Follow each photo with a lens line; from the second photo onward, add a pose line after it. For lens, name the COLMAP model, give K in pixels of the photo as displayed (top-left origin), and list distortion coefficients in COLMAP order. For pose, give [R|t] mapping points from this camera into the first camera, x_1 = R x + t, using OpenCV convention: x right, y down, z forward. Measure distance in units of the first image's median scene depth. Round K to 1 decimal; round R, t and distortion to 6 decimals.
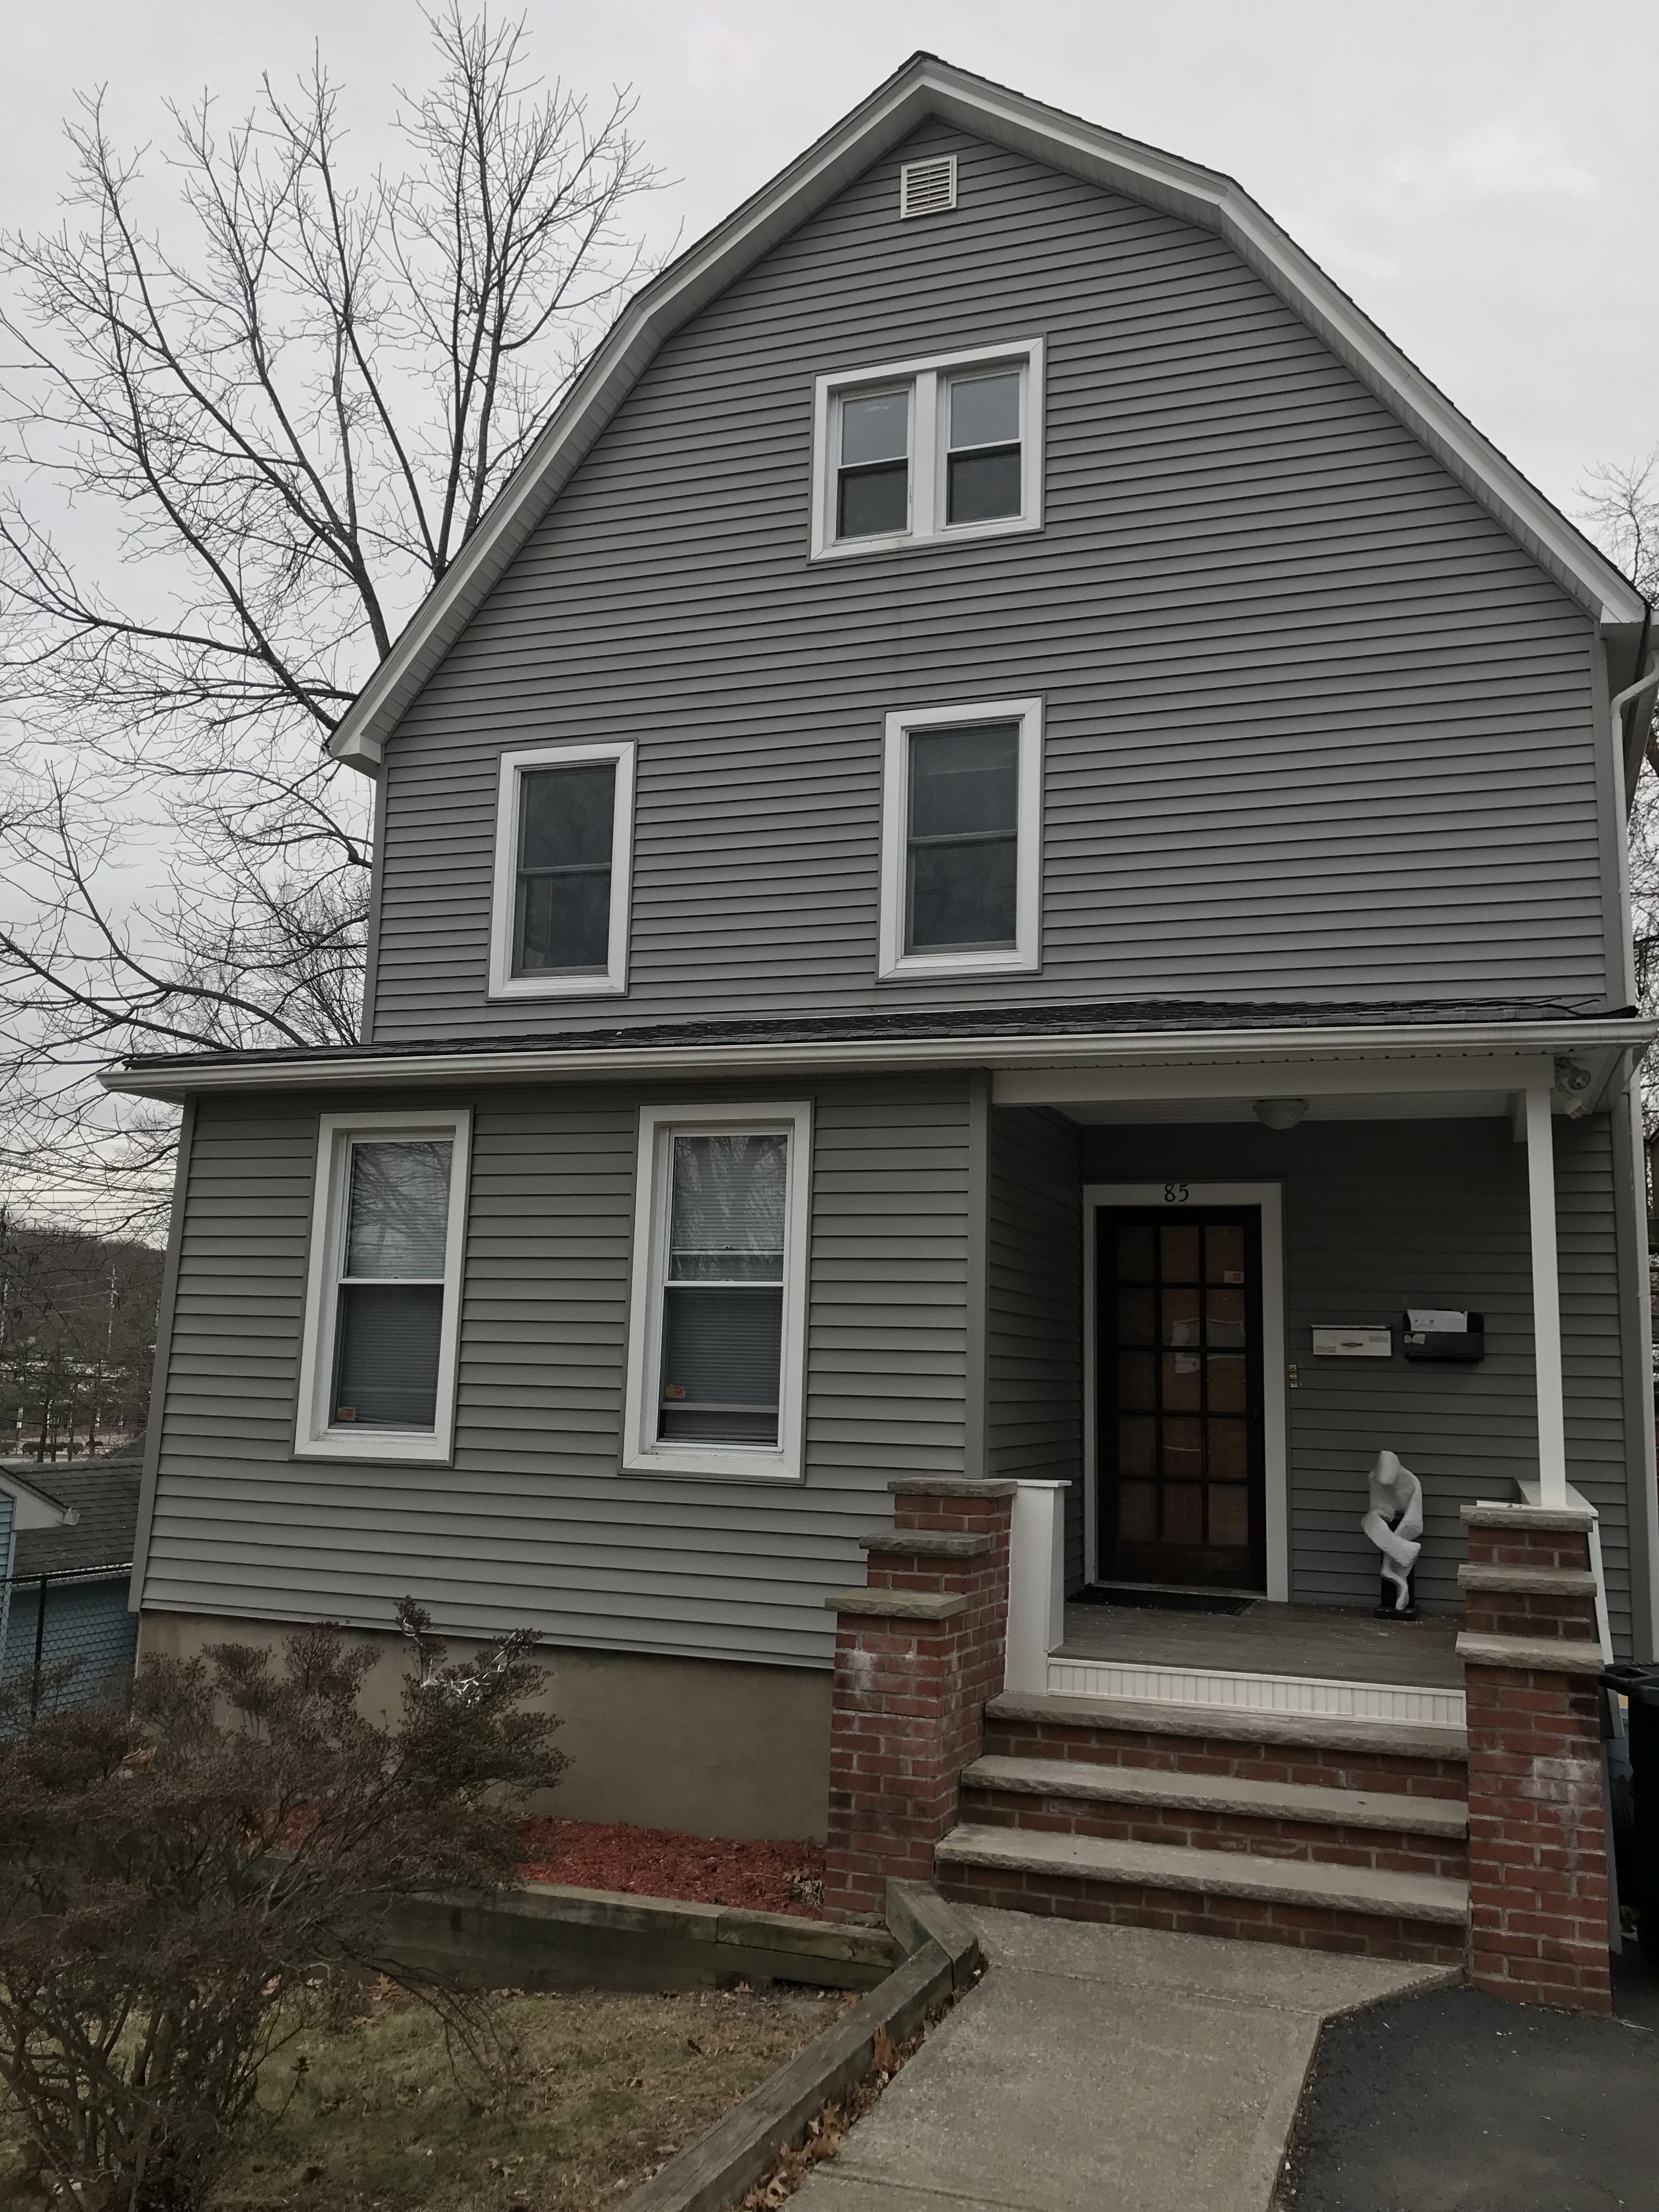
lens RADIAL K [[1744.4, 0, 829.5], [0, 1744.4, 1106.0], [0, 0, 1]] dist [0.013825, 0.004215]
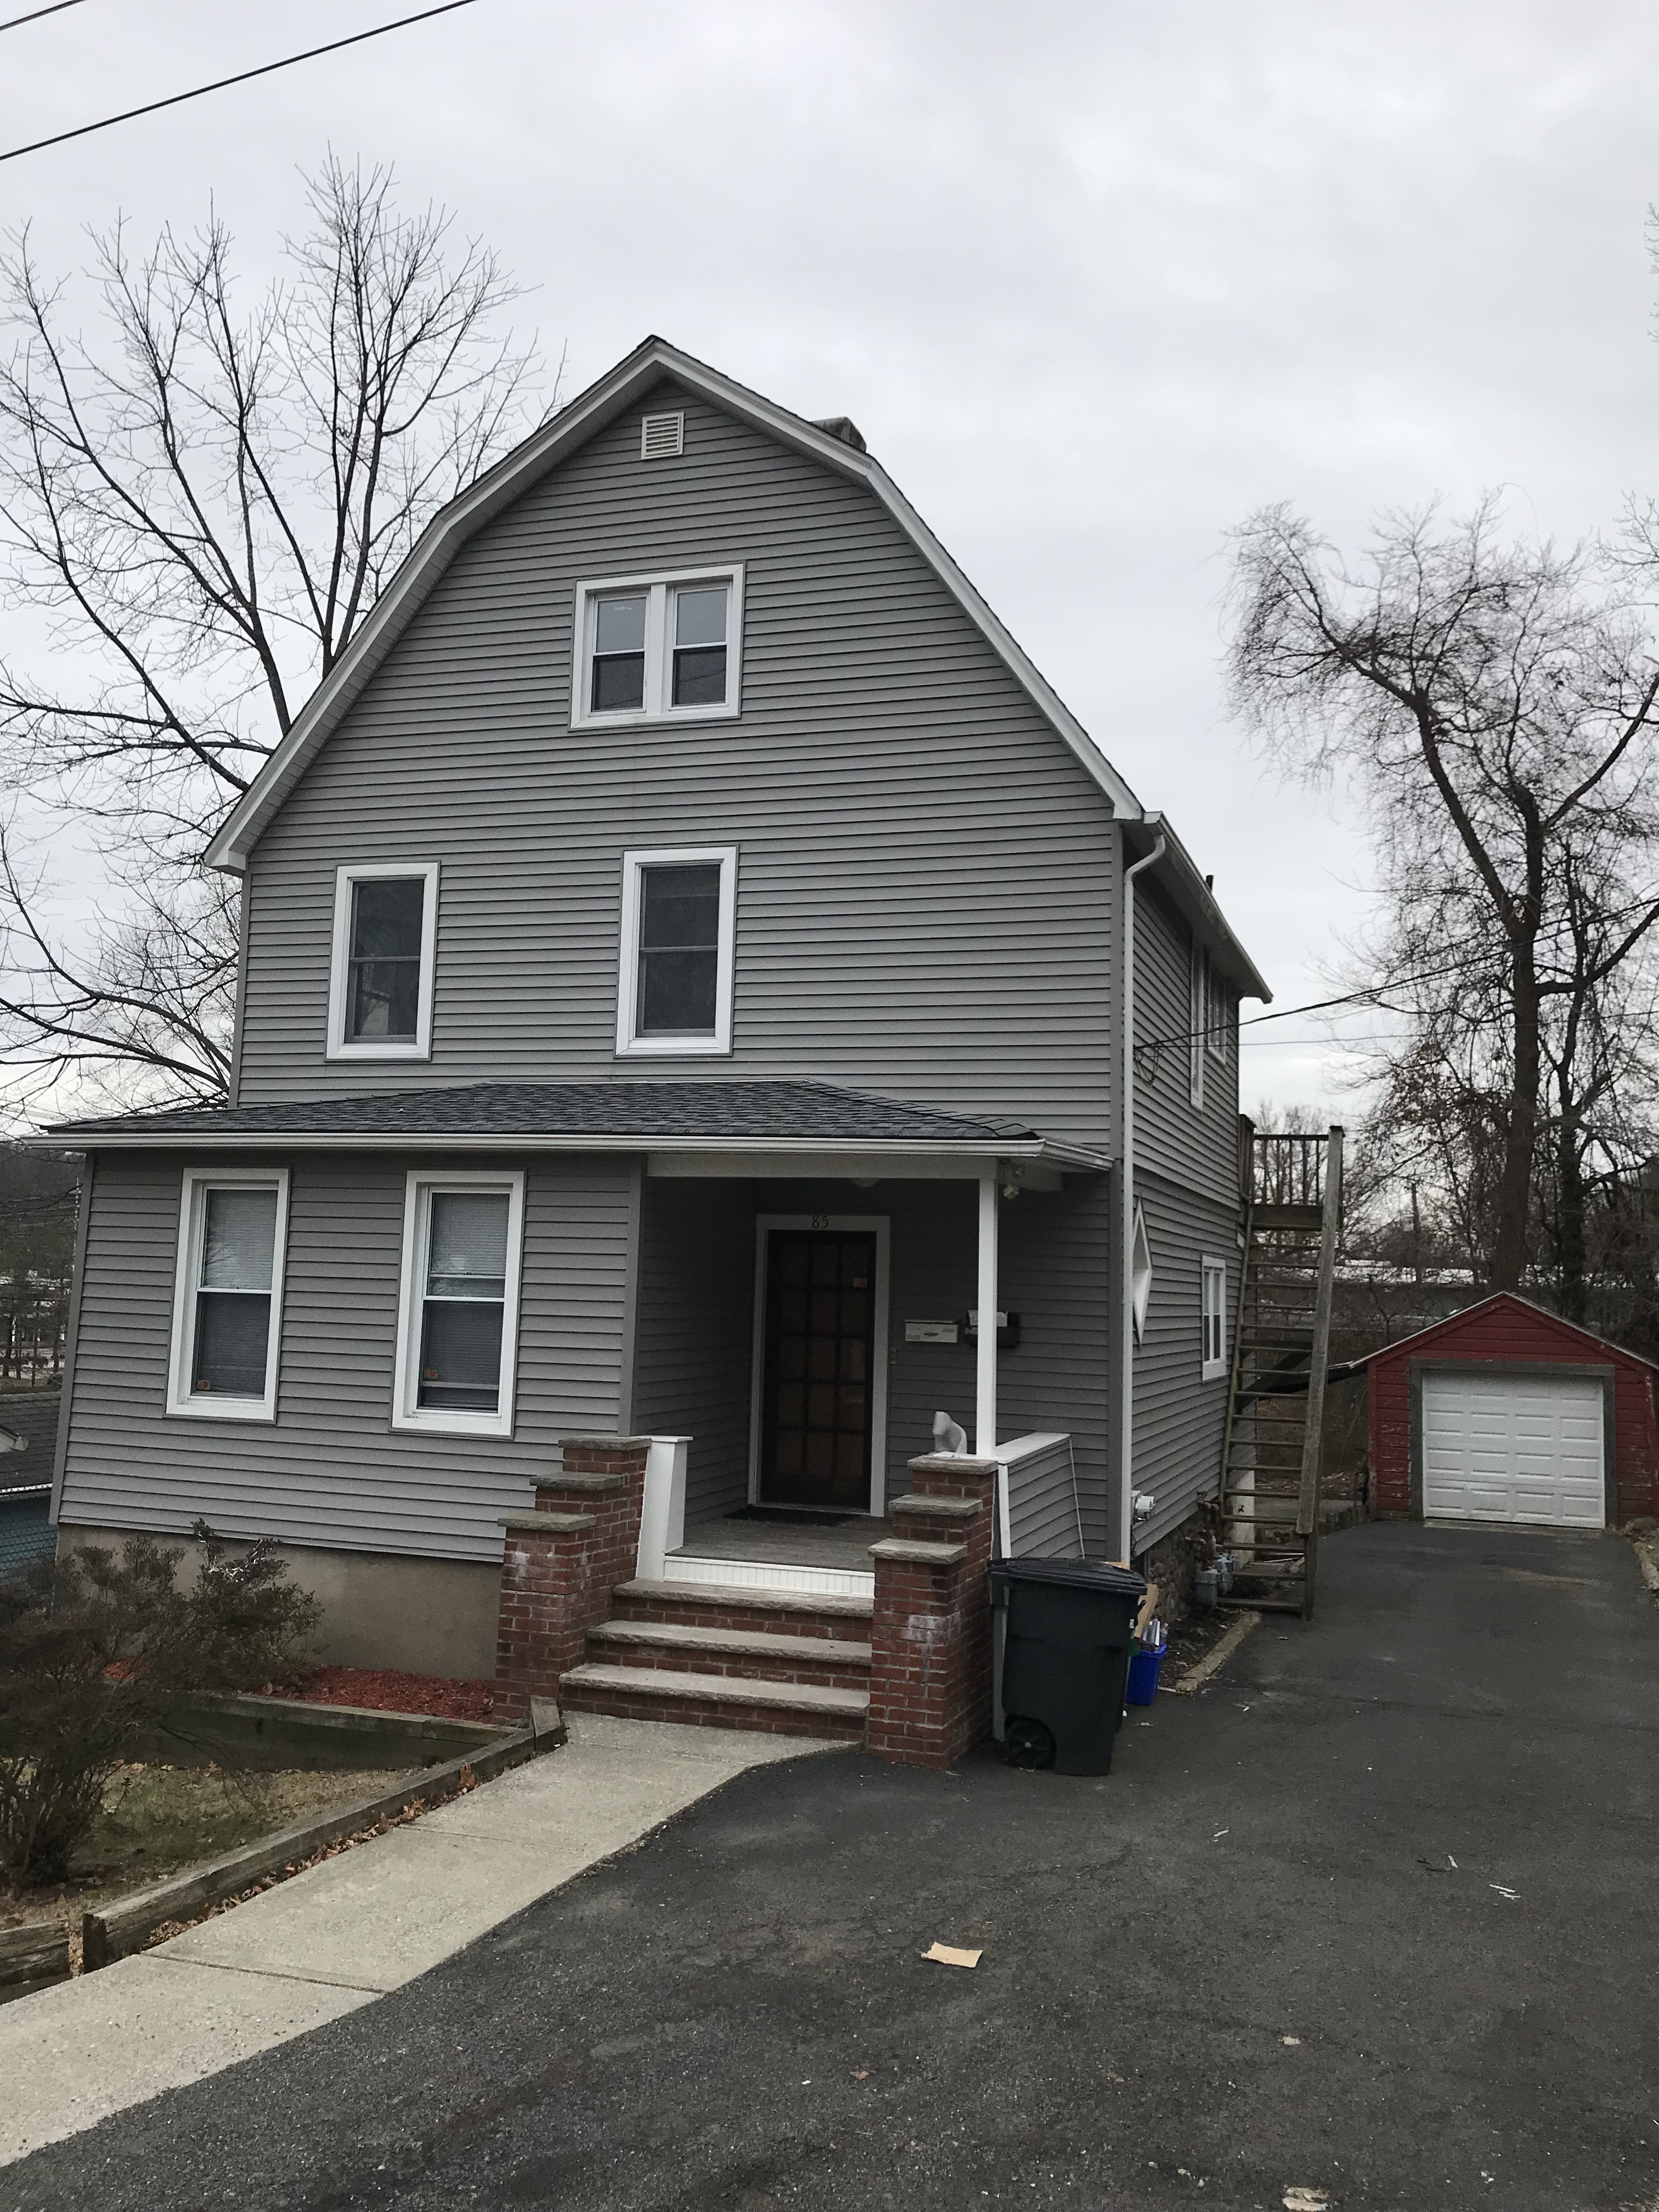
lens RADIAL K [[1832.9, 0, 877.0], [0, 1832.9, 1078.1], [0, 0, 1]] dist [0.069717, -0.170780]
pose [[0.999850, 0.004524, 0.016736, 0.231260], [-0.005318, 0.998846, 0.047723, -0.139278], [-0.016501, -0.047805, 0.998720, -0.458726]]
